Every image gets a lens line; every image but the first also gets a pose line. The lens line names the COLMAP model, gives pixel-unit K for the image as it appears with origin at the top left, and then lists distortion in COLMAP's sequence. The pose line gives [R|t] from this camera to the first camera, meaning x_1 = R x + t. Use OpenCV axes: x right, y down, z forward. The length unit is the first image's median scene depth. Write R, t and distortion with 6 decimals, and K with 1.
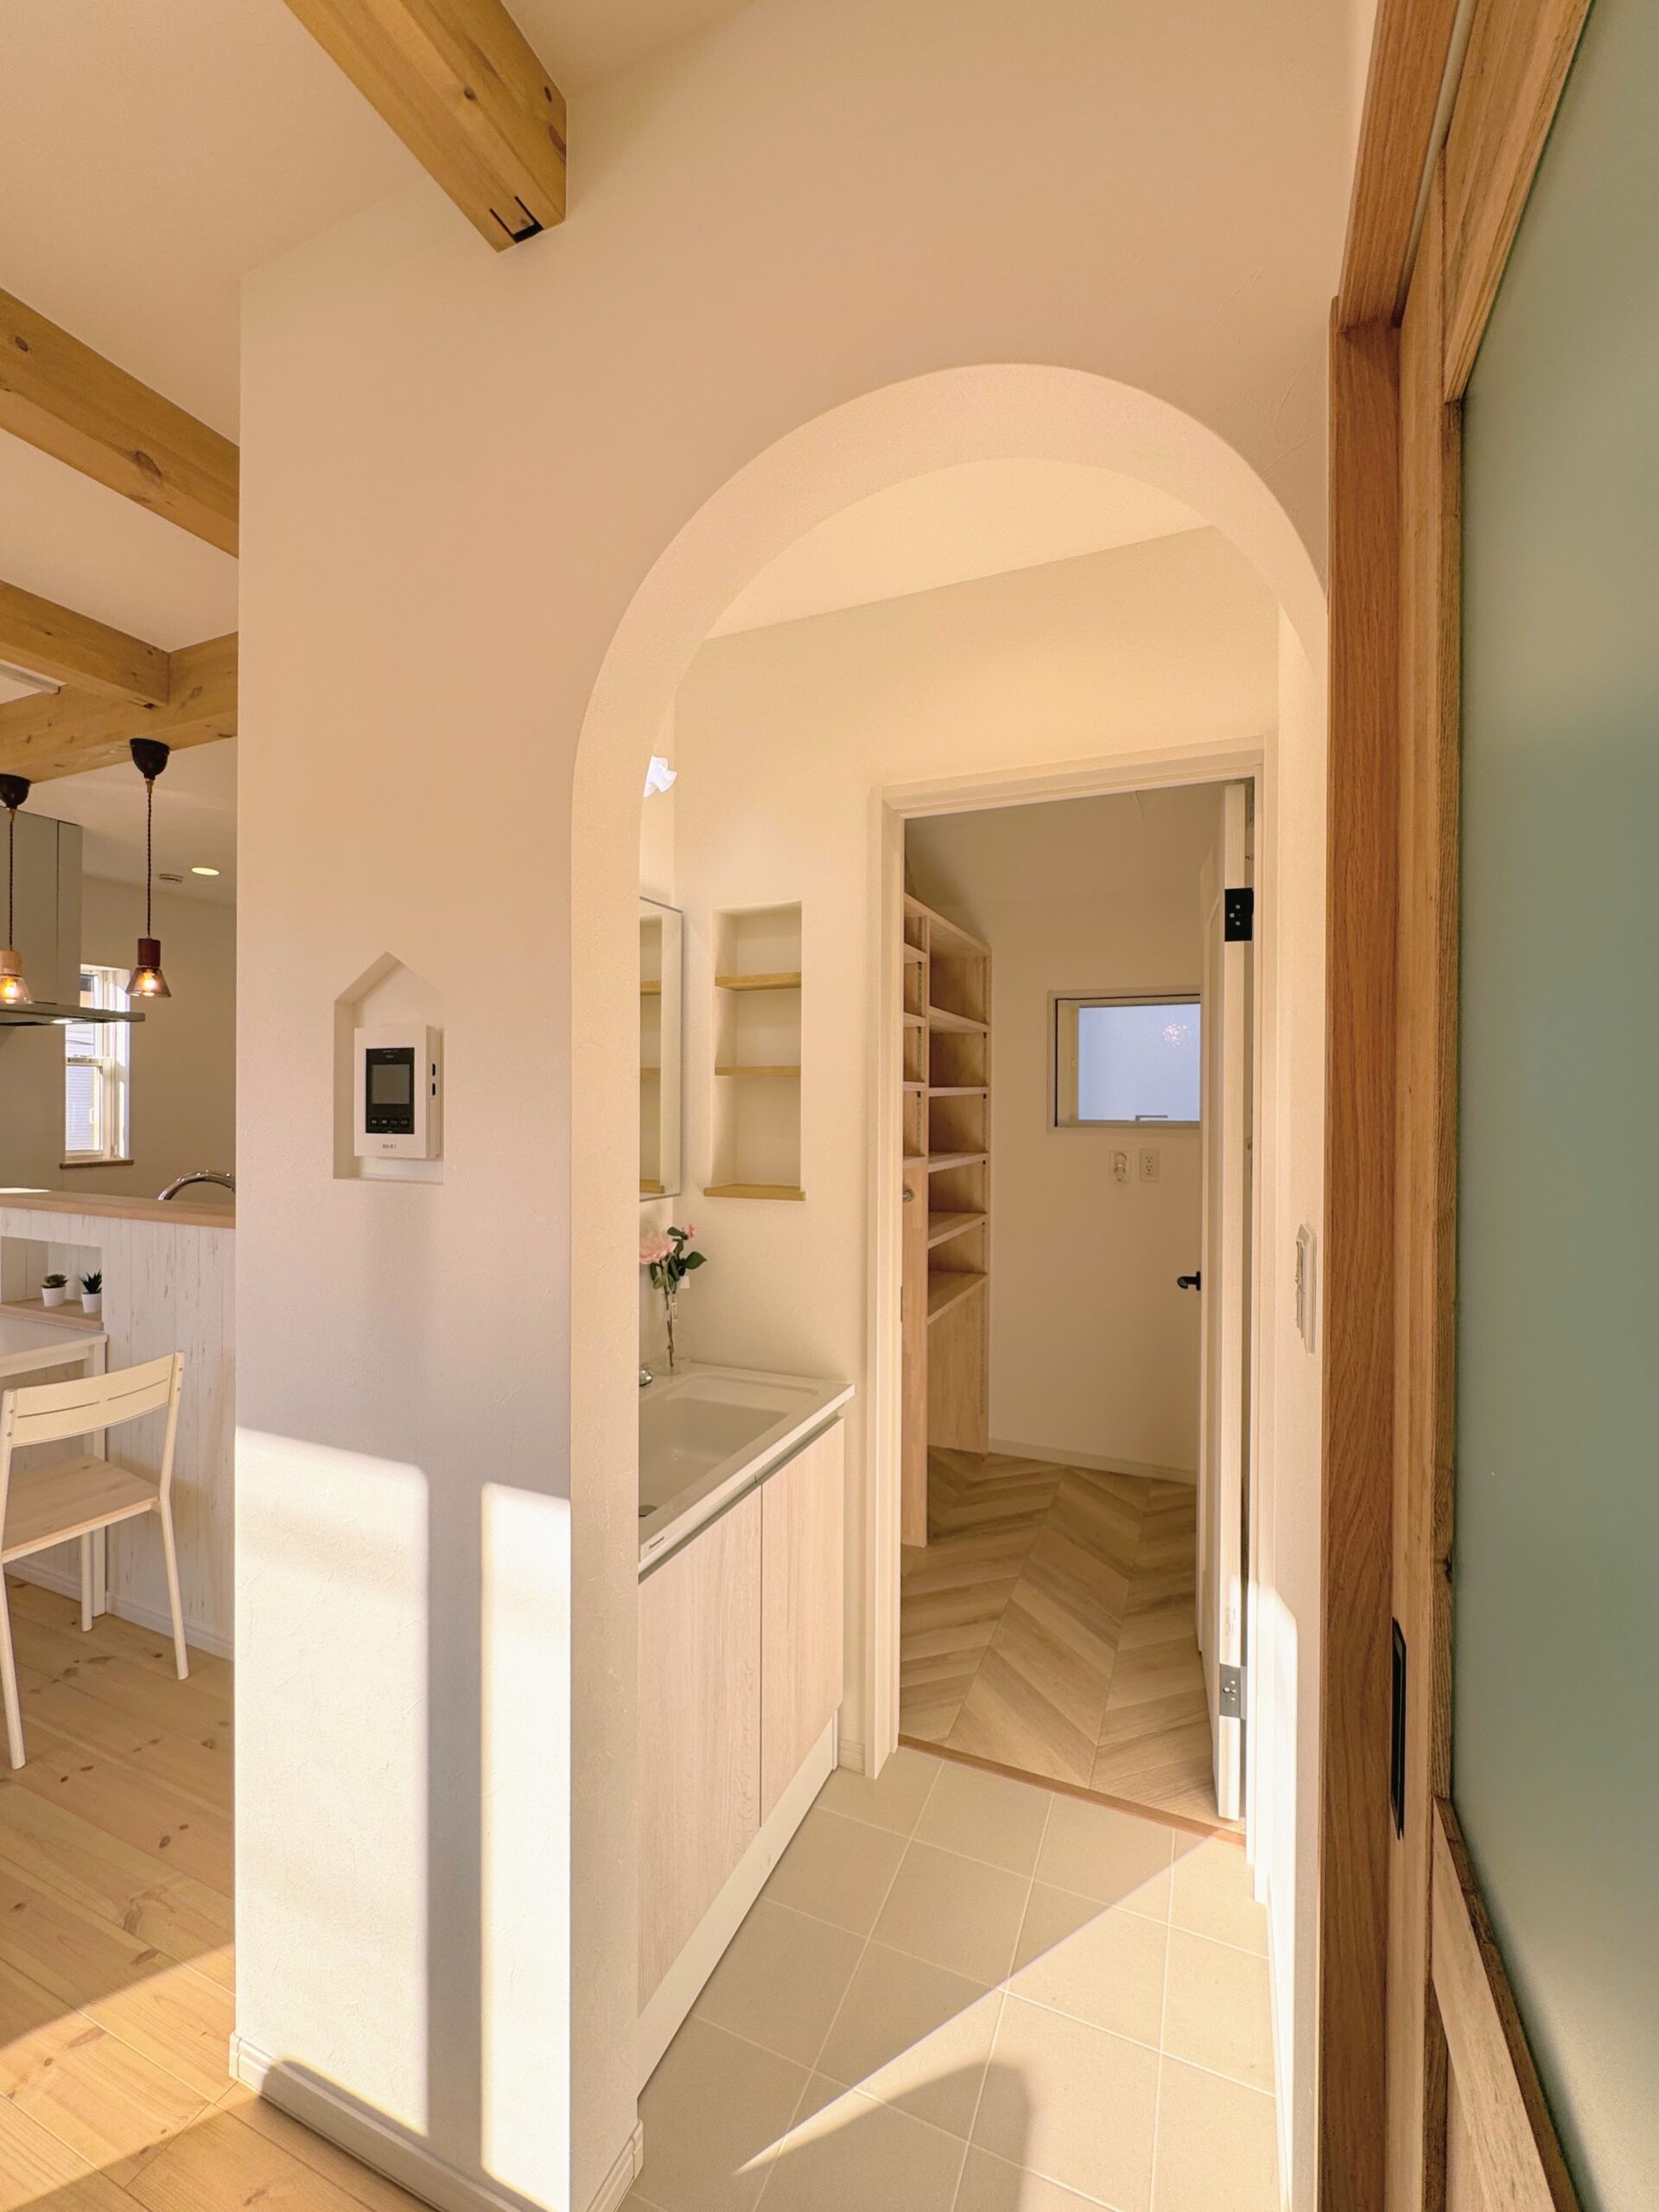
lens RADIAL K [[898.4, 0, 829.5], [0, 898.4, 1106.0], [0, 0, 1]] dist [0.000388, 0.000124]
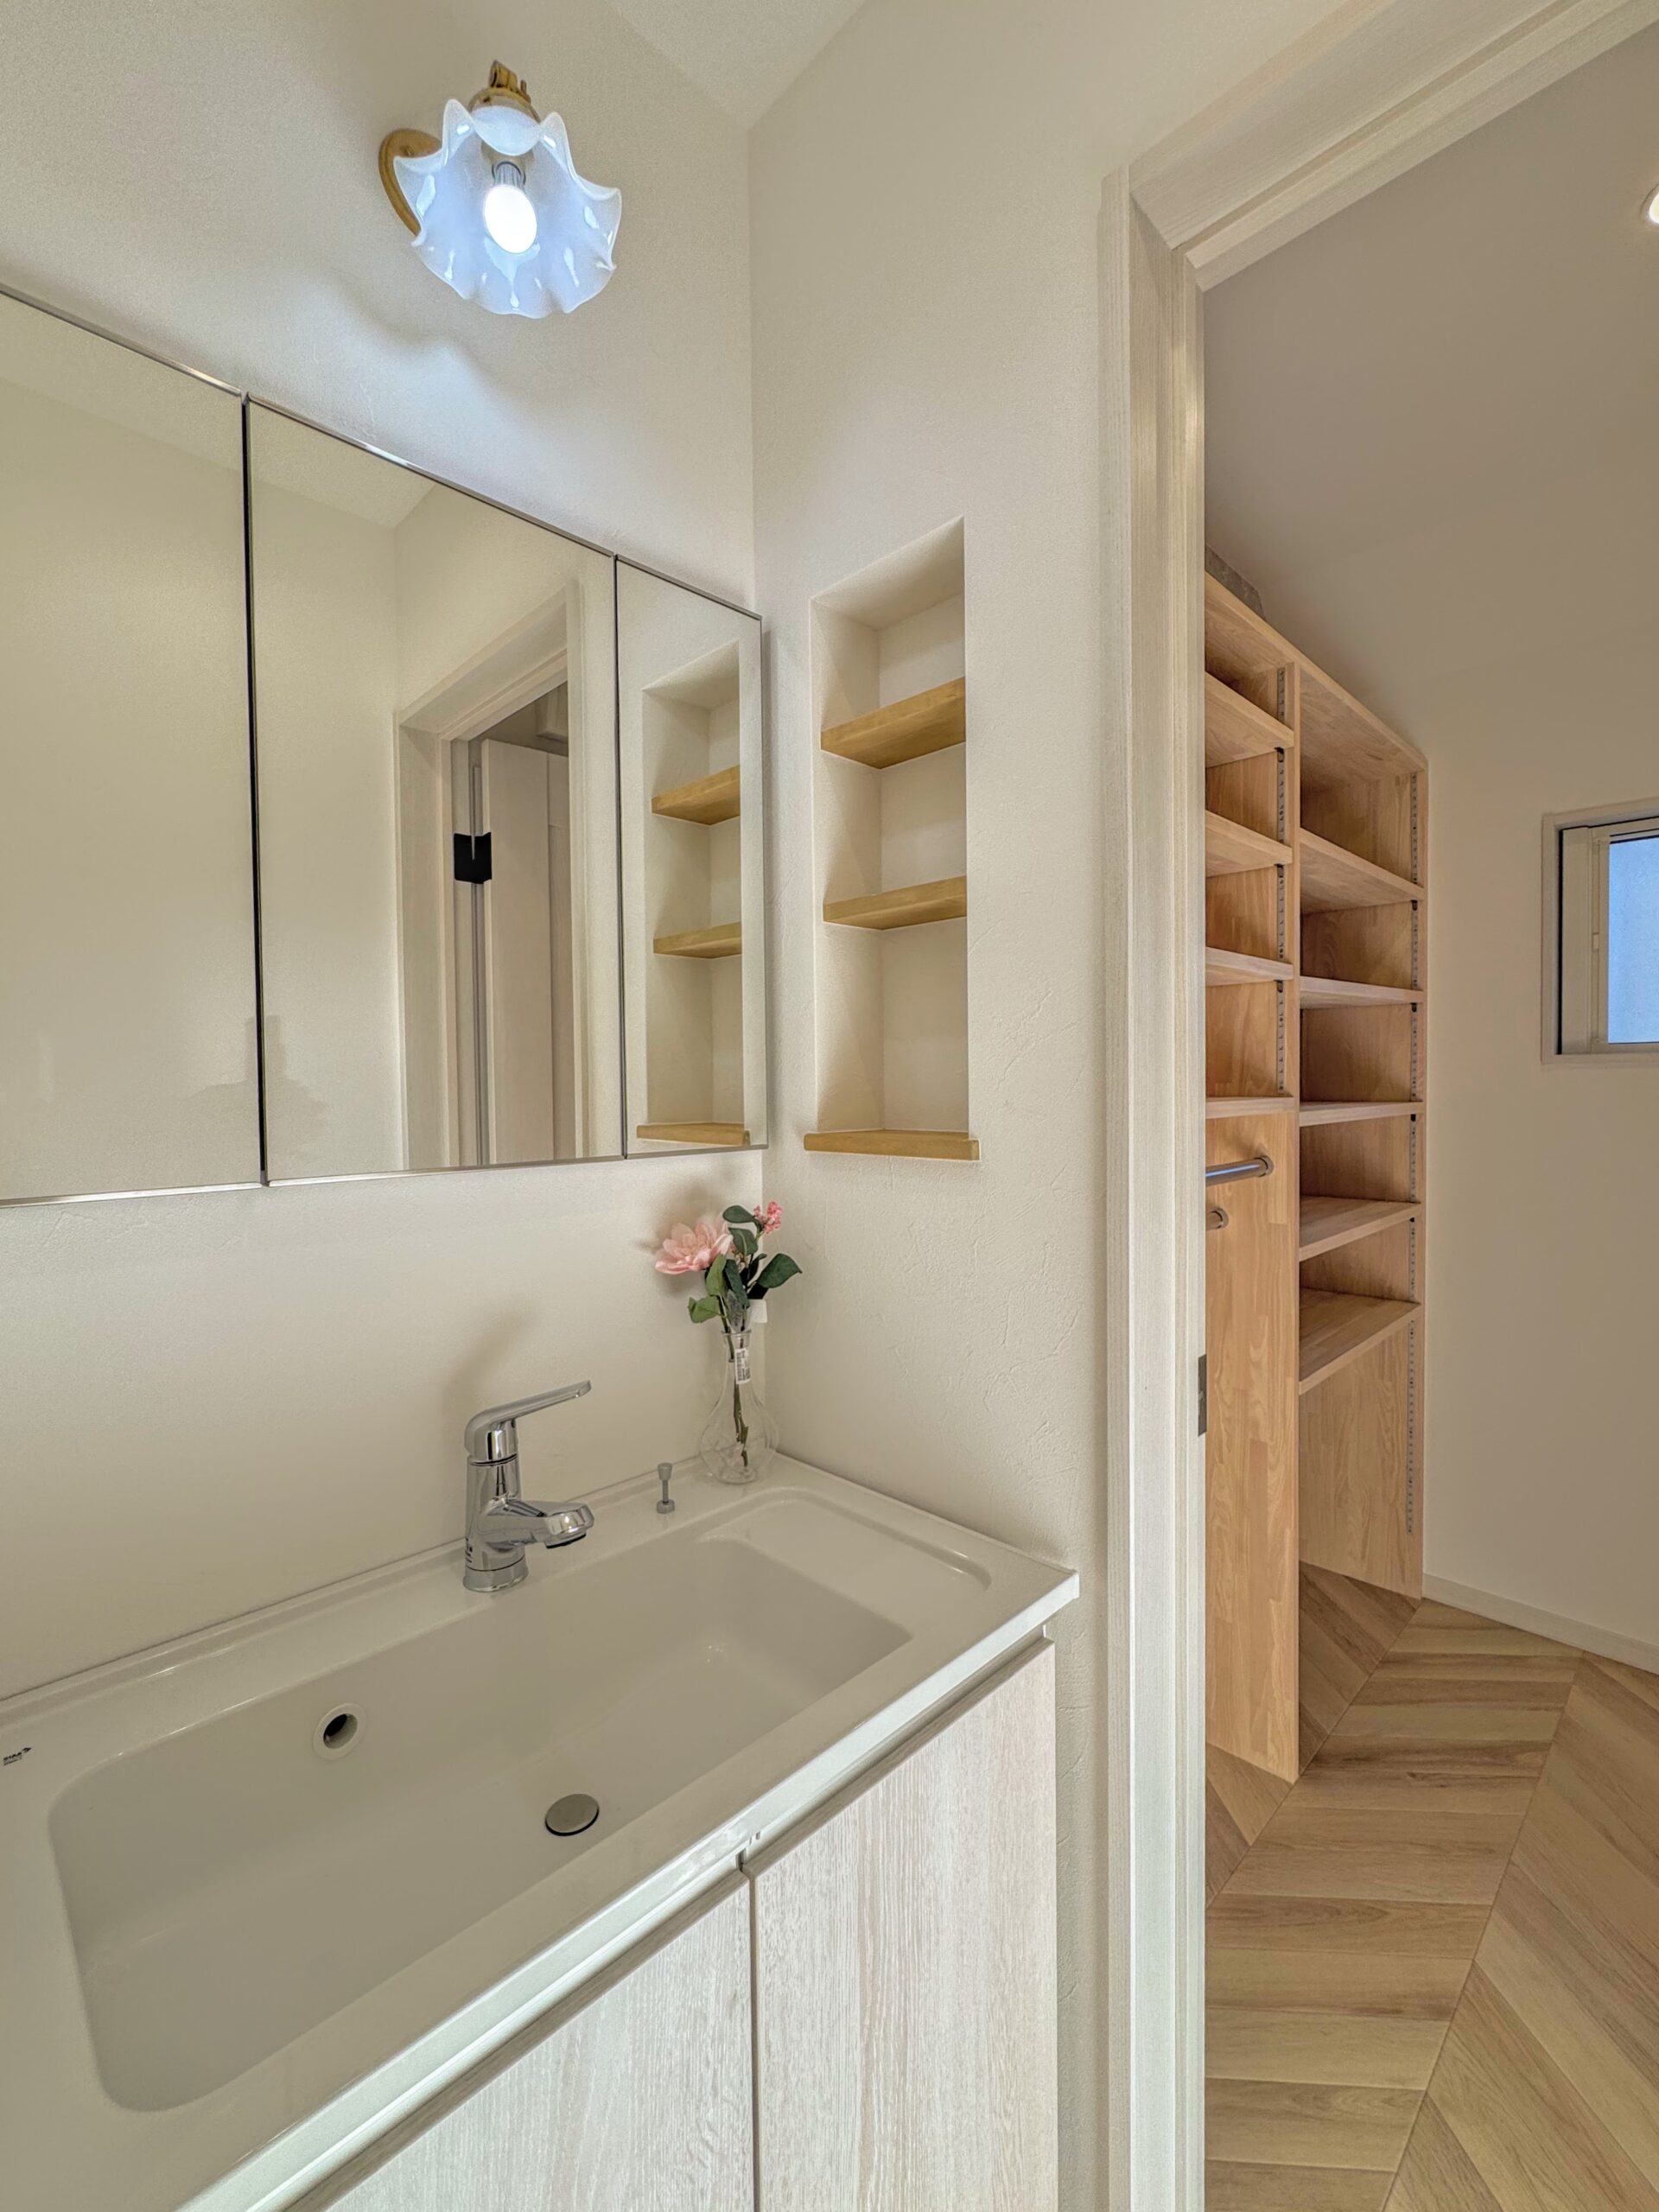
lens RADIAL K [[947.5, 0, 829.5], [0, 947.5, 1106.0], [0, 0, 1]] dist [-0.001317, -0.000256]
pose [[0.928683, -0.006040, -0.370825, 0.058768], [0.015542, 0.999623, 0.022642, 0.044952], [0.370548, -0.026791, 0.928427, 0.353315]]
